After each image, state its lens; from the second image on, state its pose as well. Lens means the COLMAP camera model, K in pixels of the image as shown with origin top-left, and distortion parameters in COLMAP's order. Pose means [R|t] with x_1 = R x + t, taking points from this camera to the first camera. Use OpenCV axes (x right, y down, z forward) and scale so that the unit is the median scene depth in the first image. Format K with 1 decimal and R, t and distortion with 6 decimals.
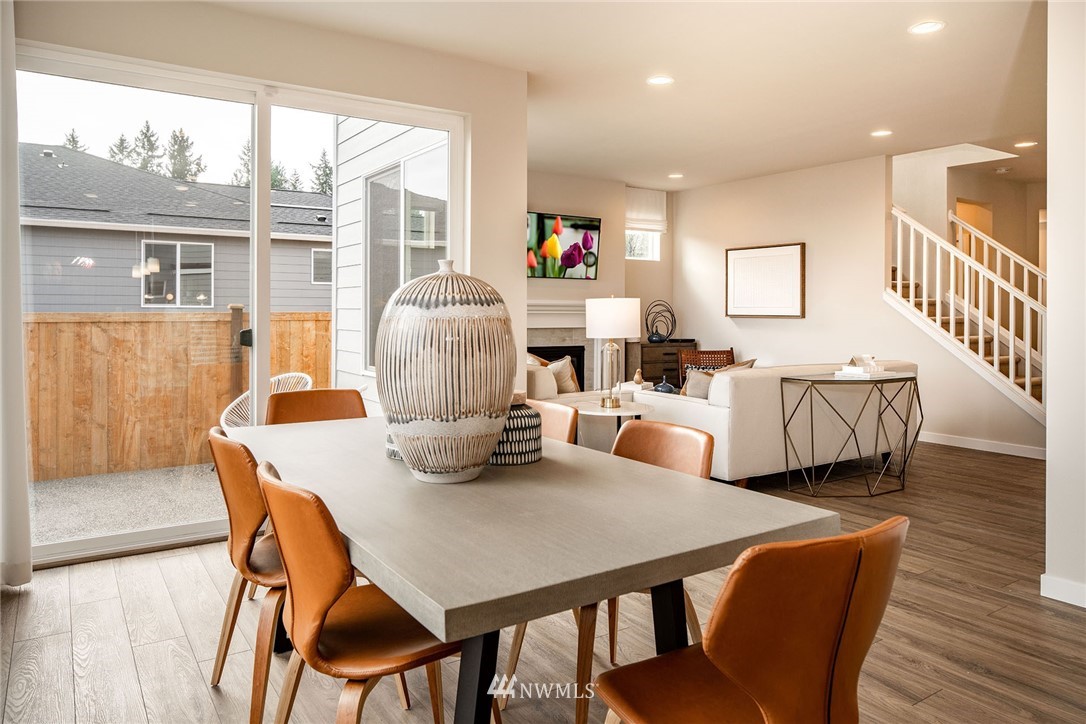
lens RADIAL K [[725.1, 0, 543.0], [0, 725.1, 362.0], [0, 0, 1]] dist [0.000966, -0.000253]
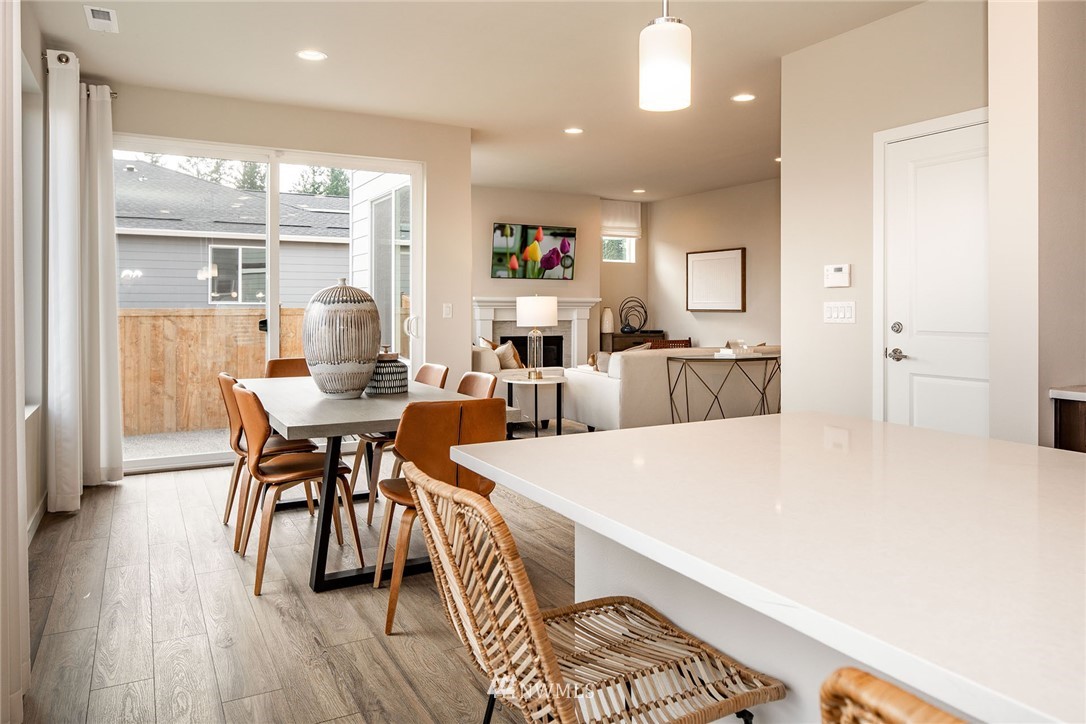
lens RADIAL K [[725.1, 0, 543.0], [0, 725.1, 362.0], [0, 0, 1]] dist [0.000966, -0.000253]
pose [[0.996705, 0.003475, -0.081035, 0.131330], [-0.002970, 0.999975, 0.006361, 0.014395], [0.081055, -0.006100, 0.996691, -0.196218]]
